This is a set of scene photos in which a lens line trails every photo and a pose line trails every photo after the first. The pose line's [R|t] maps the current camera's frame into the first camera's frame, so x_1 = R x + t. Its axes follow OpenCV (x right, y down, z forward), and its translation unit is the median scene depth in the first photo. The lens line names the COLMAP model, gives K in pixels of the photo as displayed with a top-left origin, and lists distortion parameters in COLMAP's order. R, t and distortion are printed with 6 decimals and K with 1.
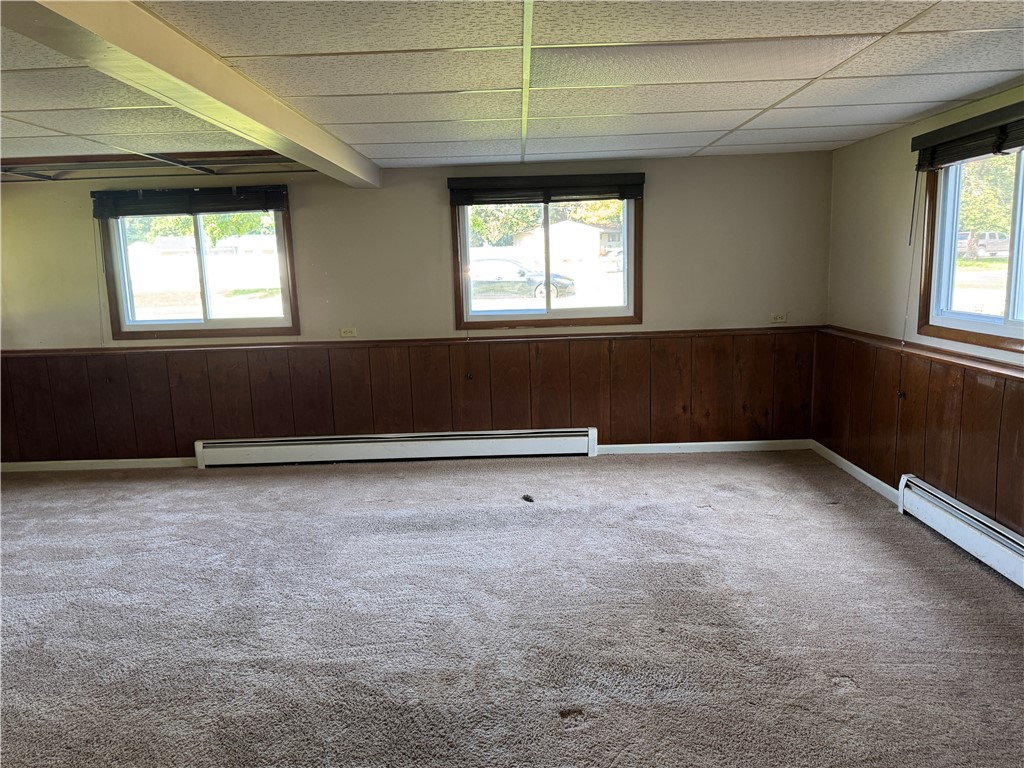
lens RADIAL K [[725.3, 0, 514.2], [0, 725.3, 377.9], [0, 0, 1]] dist [0.003977, -0.016847]
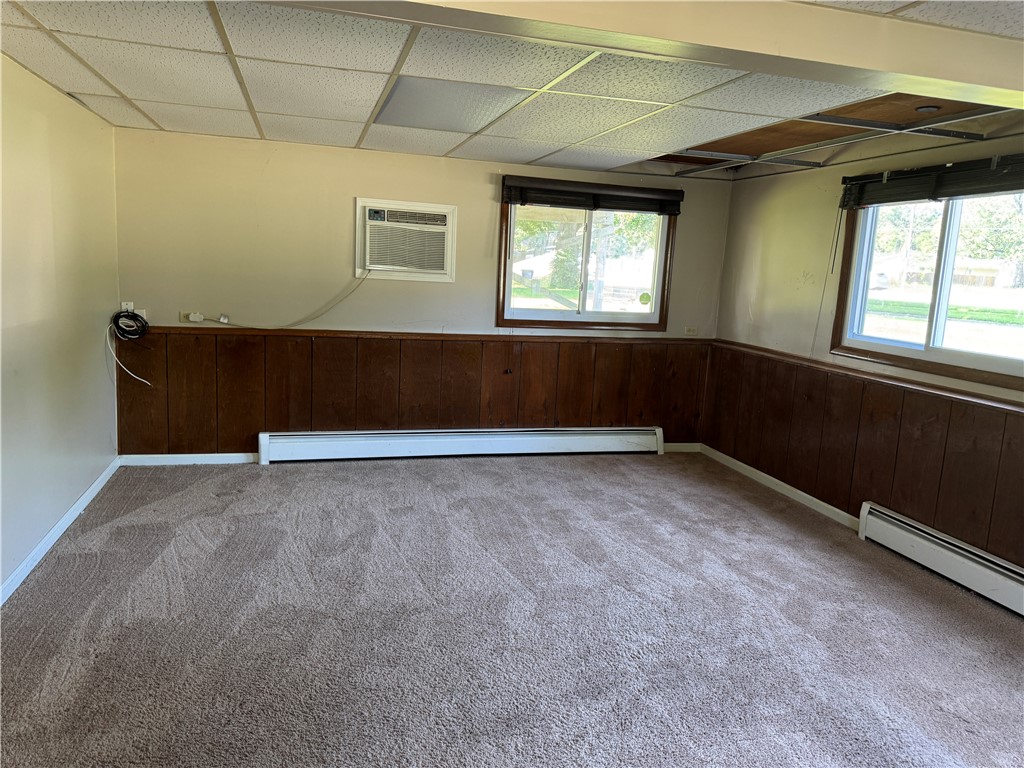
lens RADIAL K [[725.3, 0, 514.2], [0, 725.3, 377.9], [0, 0, 1]] dist [0.003977, -0.016847]
pose [[0.274602, 0.197746, -0.941005, 0.169505], [-0.217214, 0.966086, 0.139630, -0.073543], [0.936702, 0.166057, 0.308243, 0.469344]]
